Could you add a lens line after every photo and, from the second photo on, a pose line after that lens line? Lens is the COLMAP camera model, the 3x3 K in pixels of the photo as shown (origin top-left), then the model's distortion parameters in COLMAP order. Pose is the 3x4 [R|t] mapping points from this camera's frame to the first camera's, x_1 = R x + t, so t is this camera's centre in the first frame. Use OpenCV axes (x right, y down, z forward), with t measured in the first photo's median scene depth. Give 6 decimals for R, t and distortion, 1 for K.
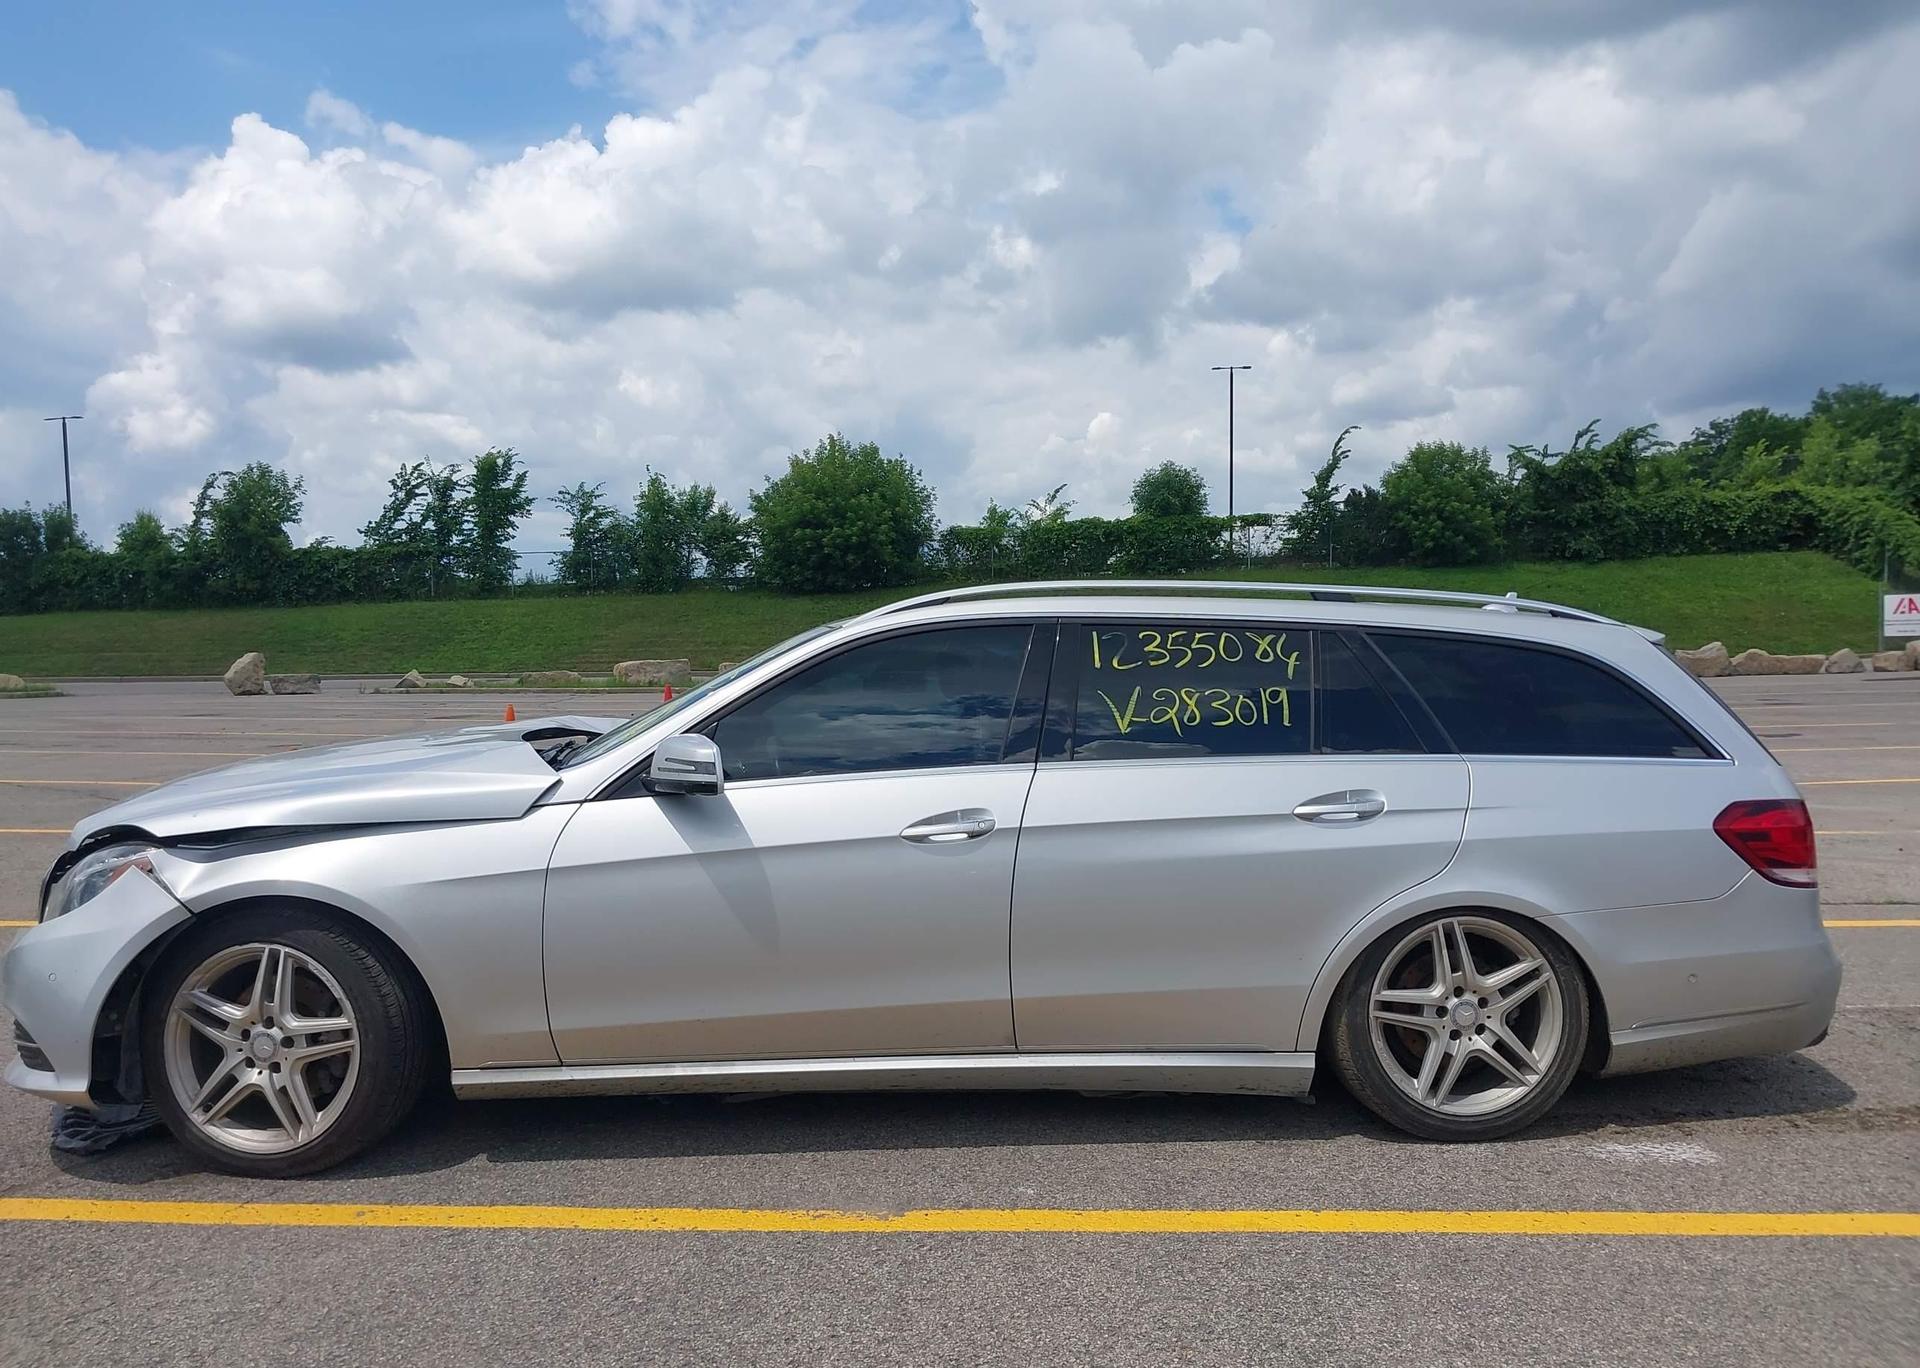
lens RADIAL K [[1505.5, 0, 979.0], [0, 1505.5, 677.7], [0, 0, 1]] dist [0.032641, -0.044258]
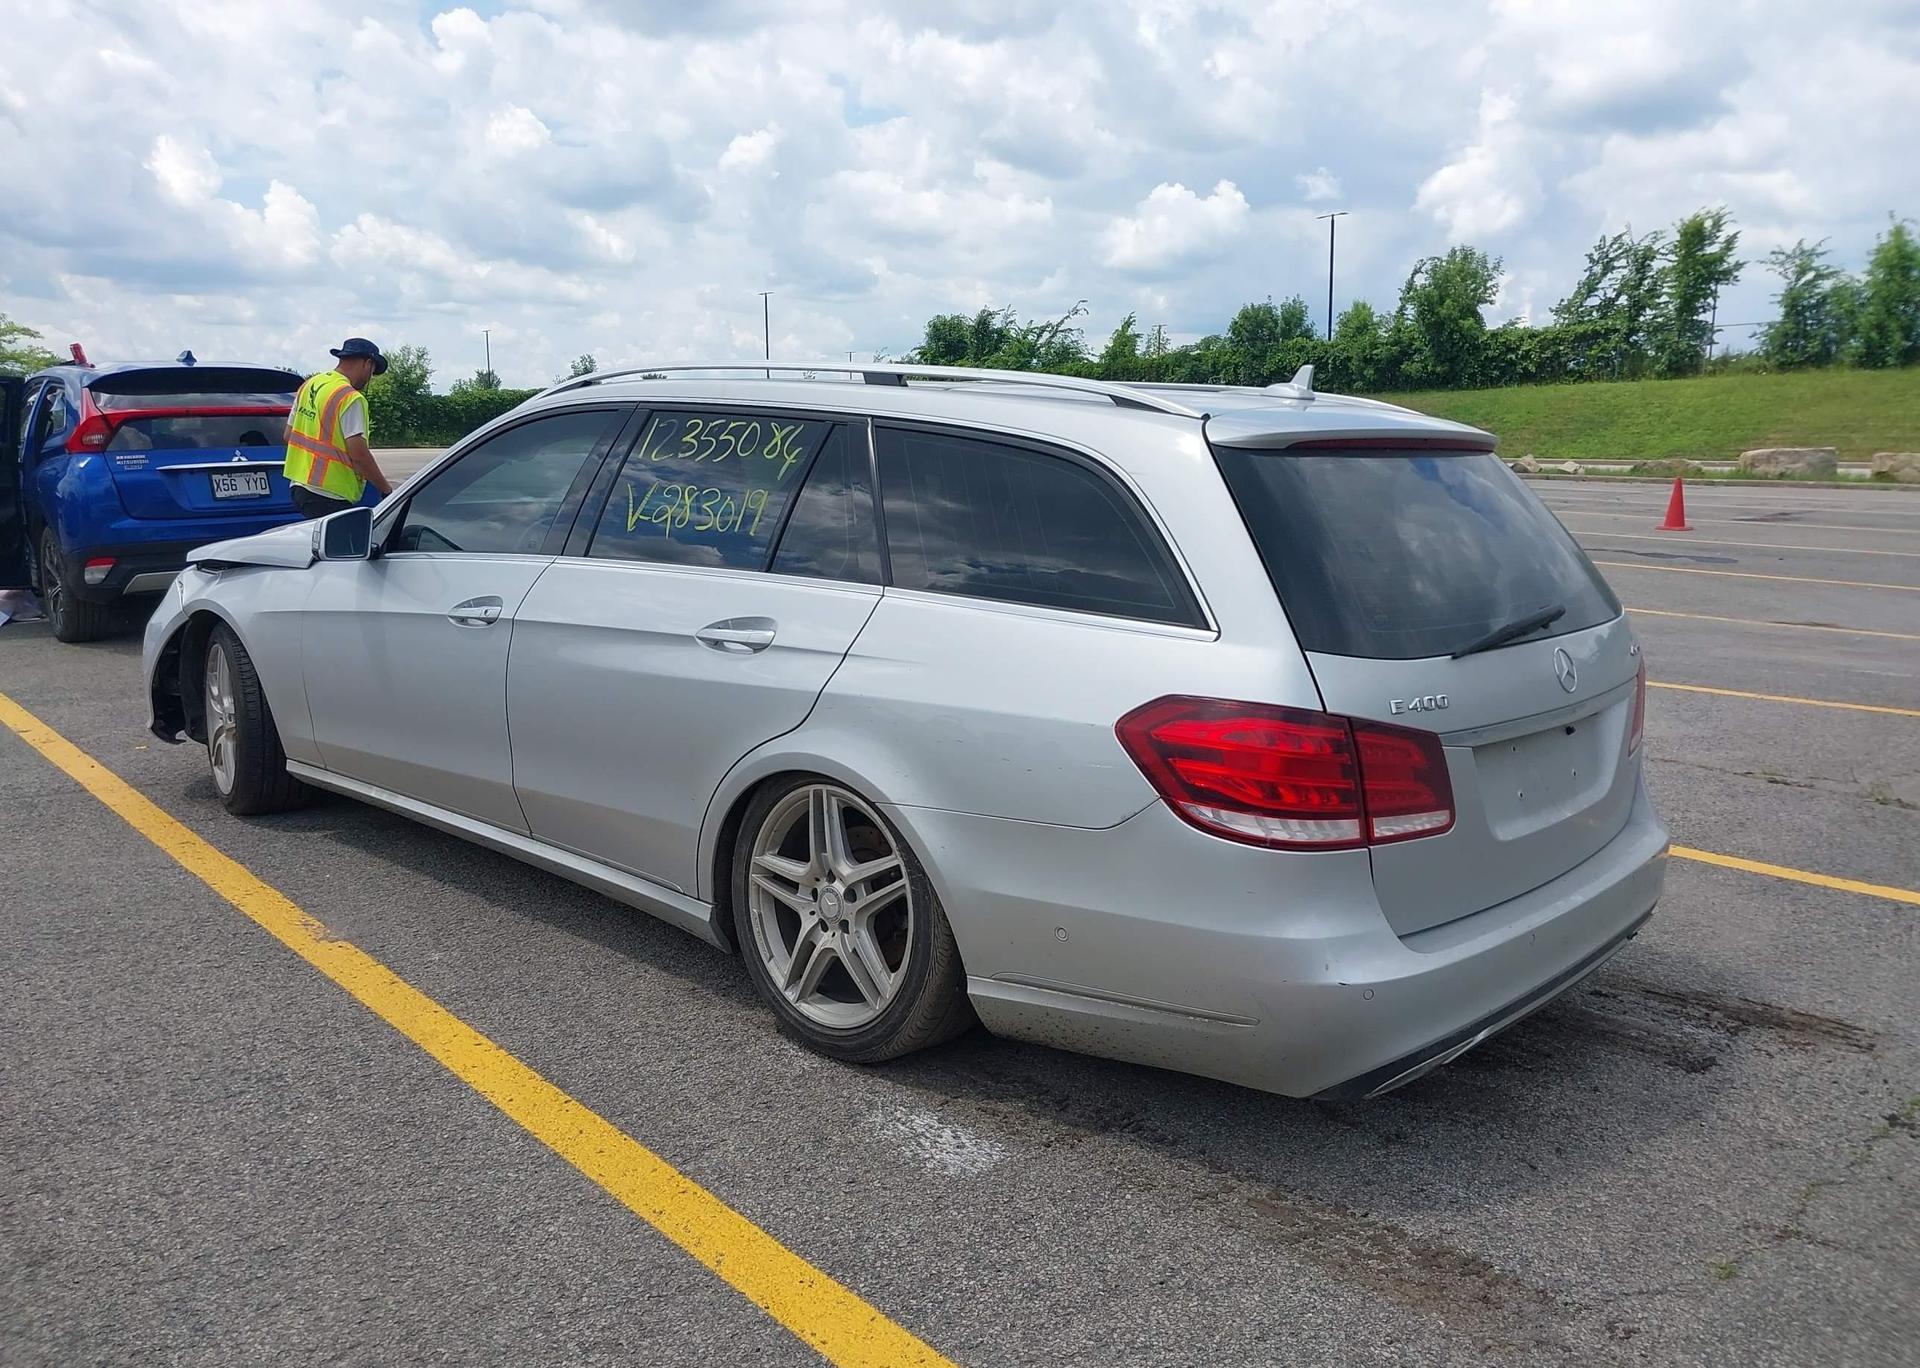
lens RADIAL K [[1505.5, 0, 966.5], [0, 1505.5, 667.4], [0, 0, 1]] dist [0.032641, -0.044258]
pose [[0.690041, 0.121465, -0.713505, 0.074738], [-0.023328, 0.989038, 0.145810, -0.001787], [0.723394, -0.083971, 0.685310, 0.040922]]
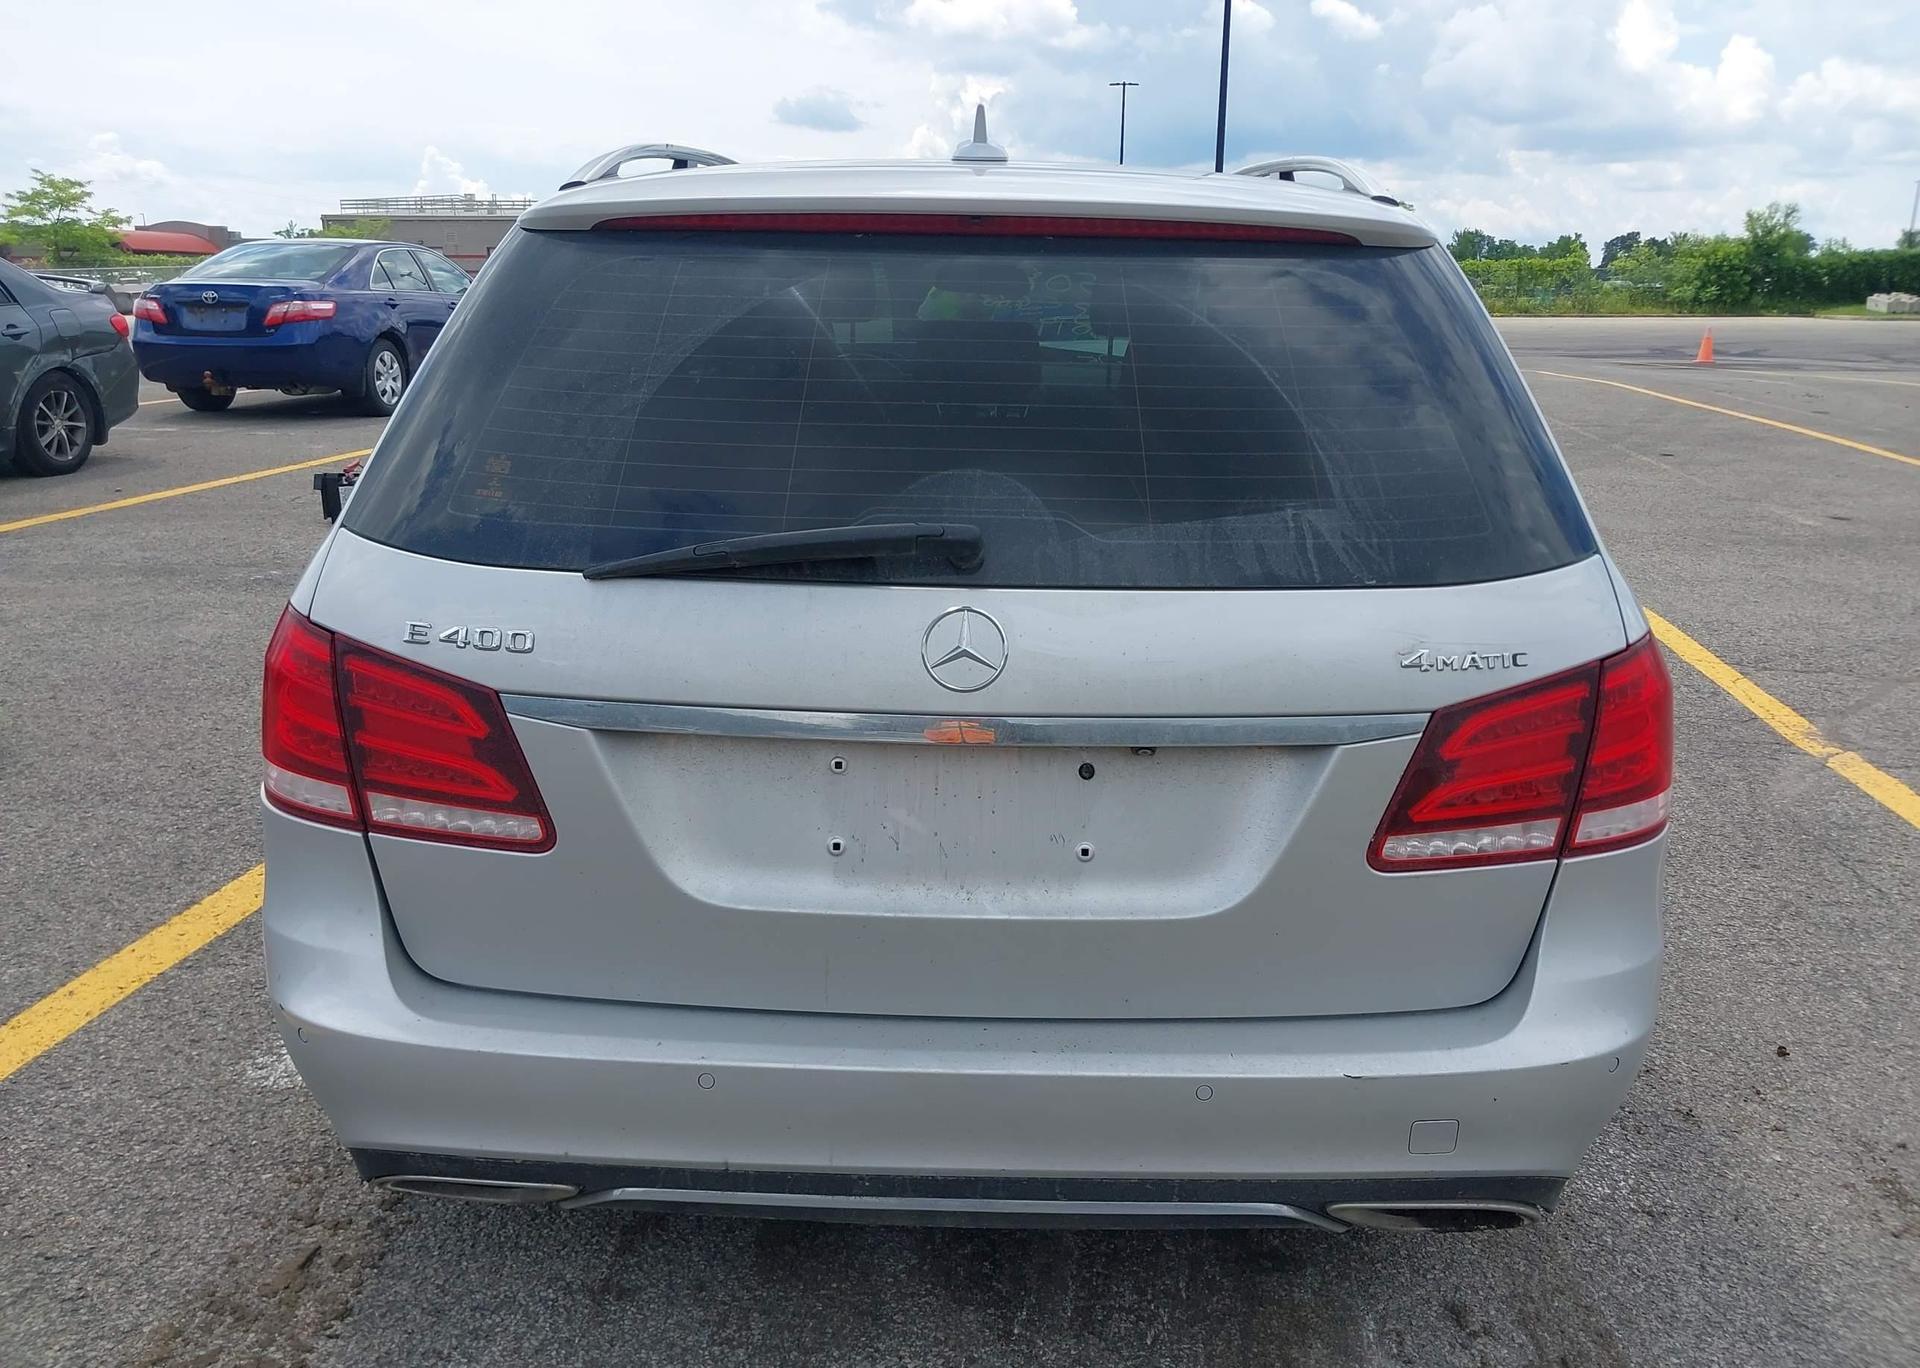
lens RADIAL K [[1505.5, 0, 977.1], [0, 1505.5, 684.8], [0, 0, 1]] dist [0.032641, -0.044258]
pose [[-0.088382, 0.255468, -0.962769, 0.078164], [-0.023795, 0.965734, 0.258440, -0.001191], [0.995802, 0.045750, -0.079275, 0.087711]]
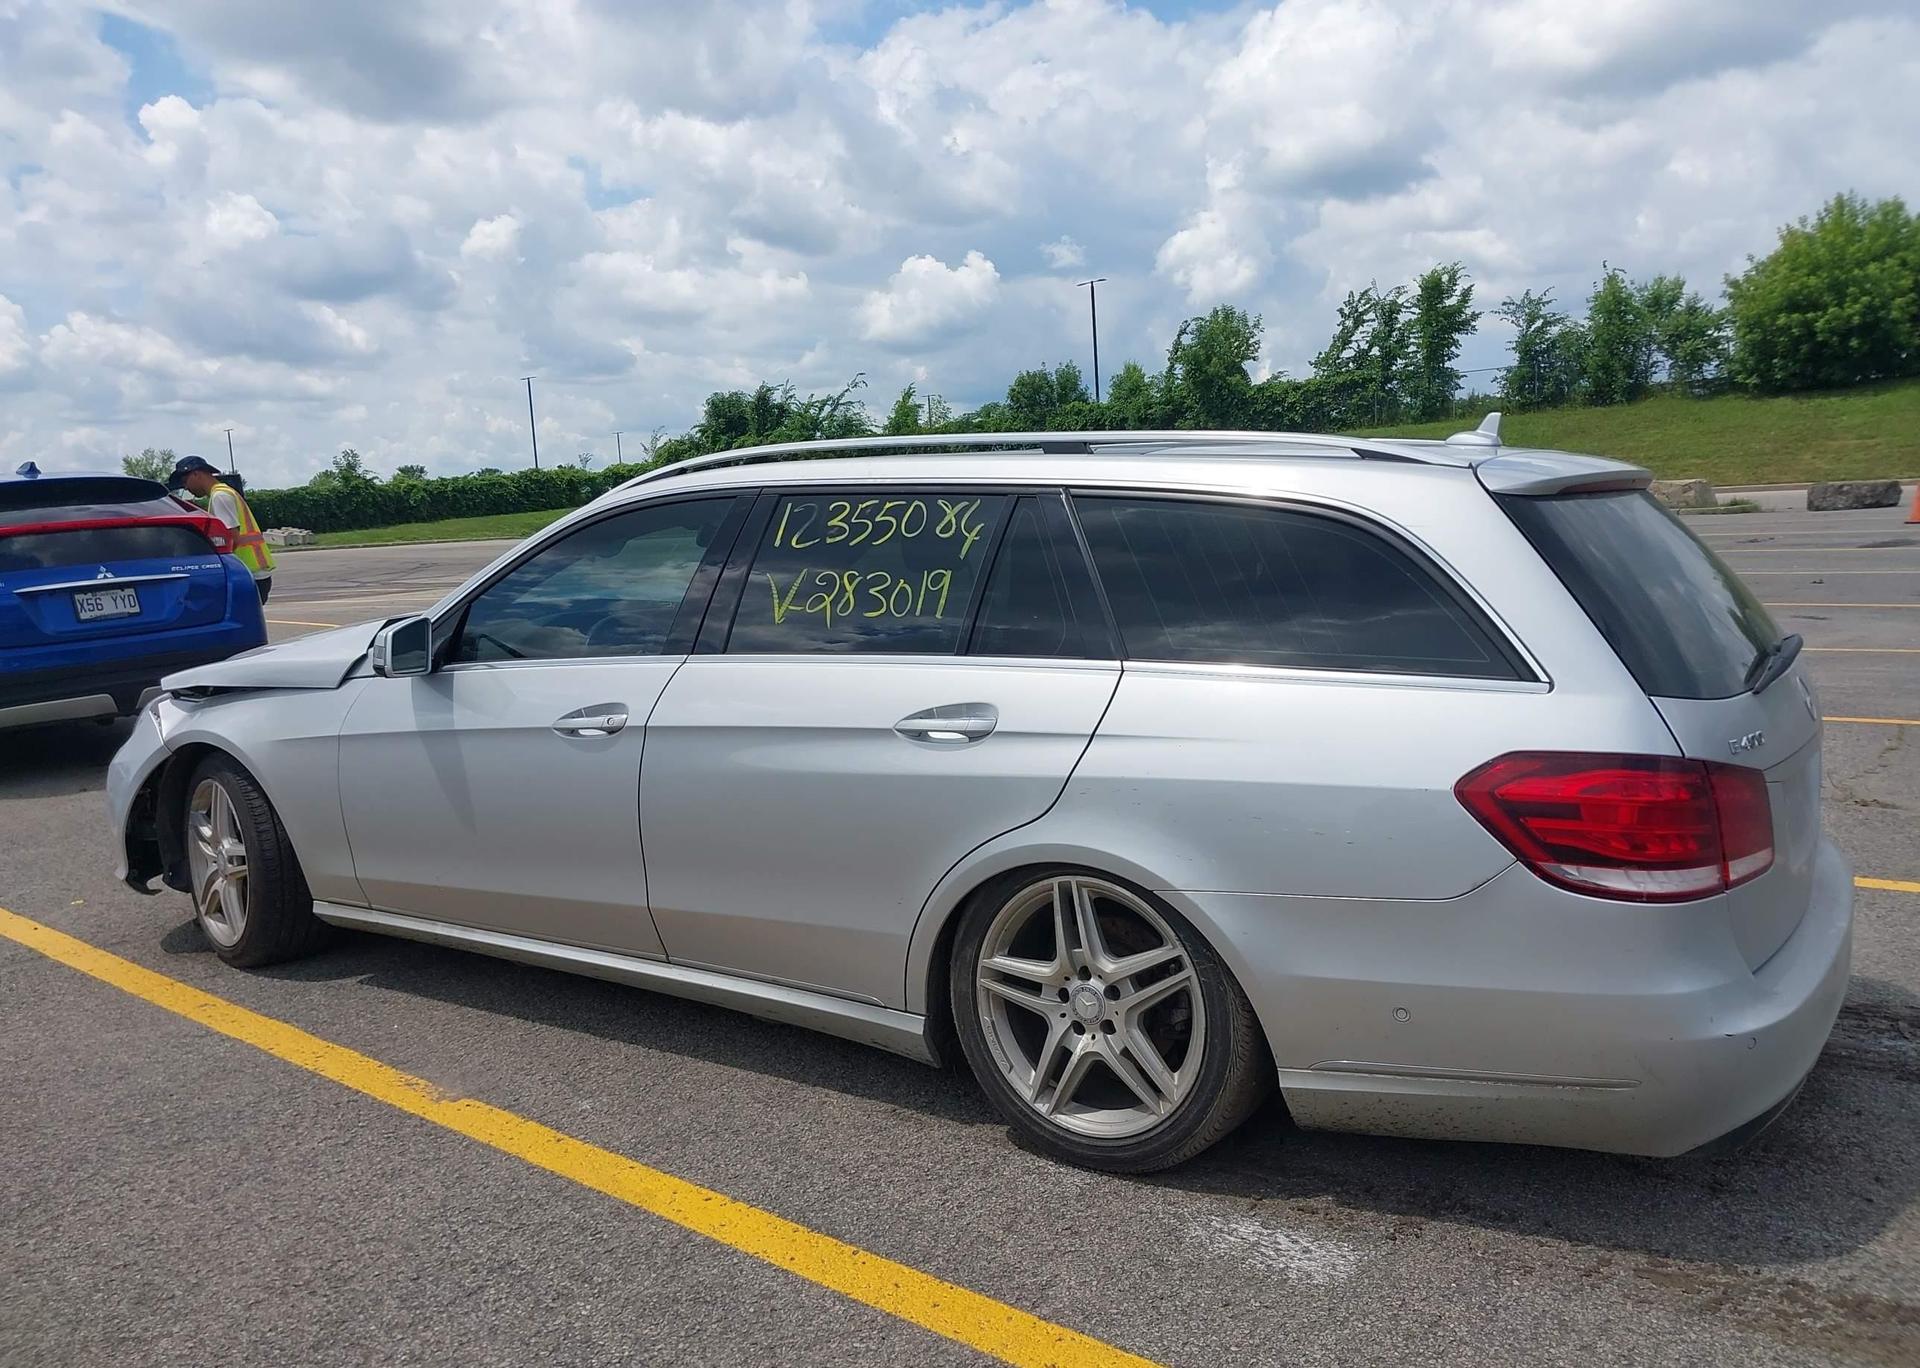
lens RADIAL K [[1505.5, 0, 964.3], [0, 1505.5, 678.4], [0, 0, 1]] dist [0.032641, -0.044258]
pose [[0.789353, 0.042048, -0.612498, 0.058353], [0.030808, 0.993682, 0.107919, -0.001834], [0.613166, -0.104056, 0.783071, 0.031106]]
